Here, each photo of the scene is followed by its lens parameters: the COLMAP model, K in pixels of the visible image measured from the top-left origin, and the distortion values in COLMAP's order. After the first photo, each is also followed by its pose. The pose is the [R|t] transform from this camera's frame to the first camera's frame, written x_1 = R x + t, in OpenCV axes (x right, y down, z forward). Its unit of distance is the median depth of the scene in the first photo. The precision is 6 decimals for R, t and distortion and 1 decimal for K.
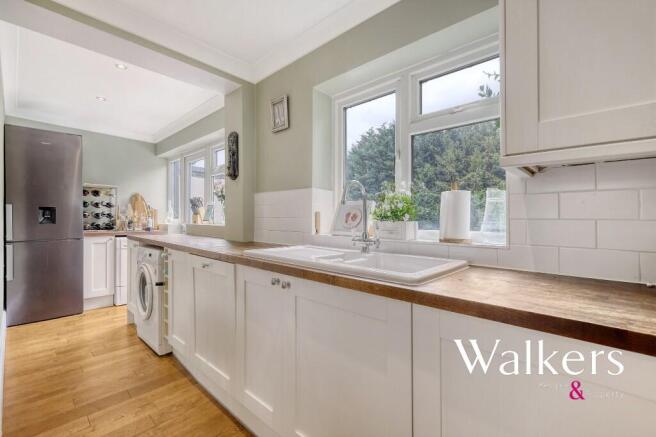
lens RADIAL K [[286.4, 0, 326.2], [0, 286.4, 216.7], [0, 0, 1]] dist [0.002667, 0.000443]
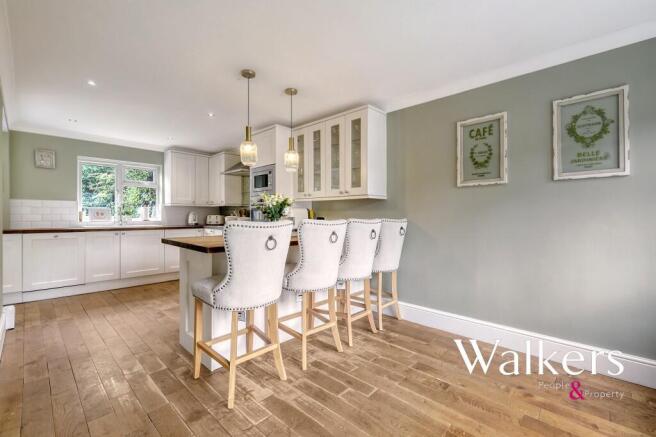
lens RADIAL K [[280.4, 0, 331.6], [0, 280.4, 214.9], [0, 0, 1]] dist [0.002204, 0.000177]
pose [[-0.010240, -0.007881, 0.999917, -2.067624], [-0.011897, 0.999899, 0.007759, -0.029302], [-0.999877, -0.011816, -0.010333, -0.884608]]
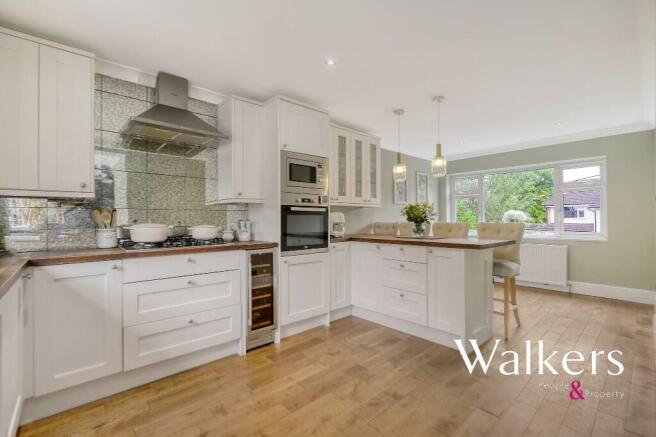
lens RADIAL K [[286.4, 0, 326.2], [0, 286.4, 216.7], [0, 0, 1]] dist [0.002667, 0.000443]
pose [[-0.996765, -0.002662, 0.080327, -0.496922], [-0.004249, 0.999799, -0.019596, -0.002695], [-0.080259, -0.019874, -0.996576, 0.829258]]
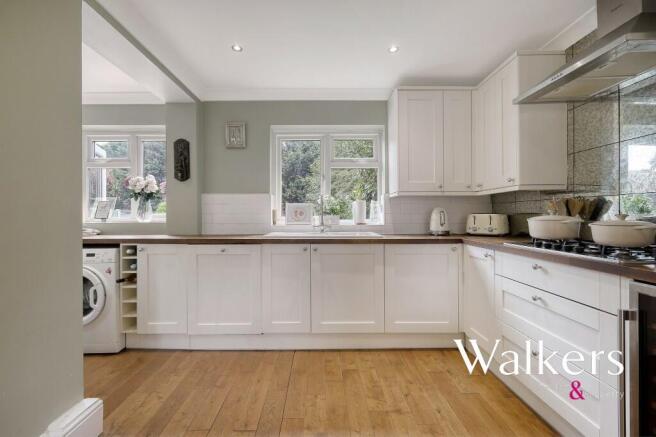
lens RADIAL K [[286.4, 0, 326.2], [0, 286.4, 216.7], [0, 0, 1]] dist [0.002667, 0.000443]
pose [[0.718384, -0.015700, 0.695470, -0.791403], [0.004381, 0.999828, 0.018046, -0.007595], [-0.695633, -0.009917, 0.718328, -0.237738]]
